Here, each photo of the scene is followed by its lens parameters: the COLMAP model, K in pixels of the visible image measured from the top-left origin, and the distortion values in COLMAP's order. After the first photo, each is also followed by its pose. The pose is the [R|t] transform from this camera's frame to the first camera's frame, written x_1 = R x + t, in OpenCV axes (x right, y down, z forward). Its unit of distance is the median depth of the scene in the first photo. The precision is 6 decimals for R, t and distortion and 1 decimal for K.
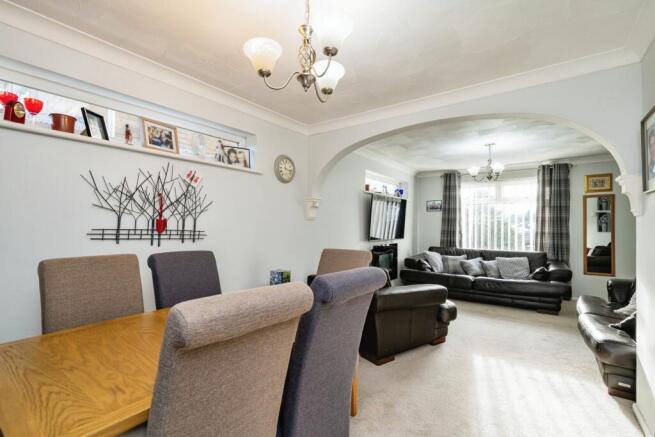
lens RADIAL K [[298.9, 0, 330.6], [0, 298.9, 222.7], [0, 0, 1]] dist [0.002821, 0.000384]
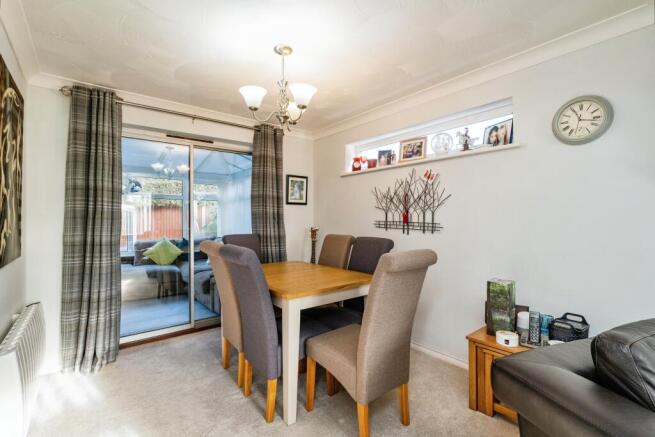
lens RADIAL K [[298.9, 0, 325.5], [0, 298.9, 222.4], [0, 0, 1]] dist [0.002821, 0.000384]
pose [[-0.226695, -0.007716, -0.973935, 0.747235], [0.005428, 0.999943, -0.009186, 0.033948], [0.973951, -0.007369, -0.226641, 0.899955]]
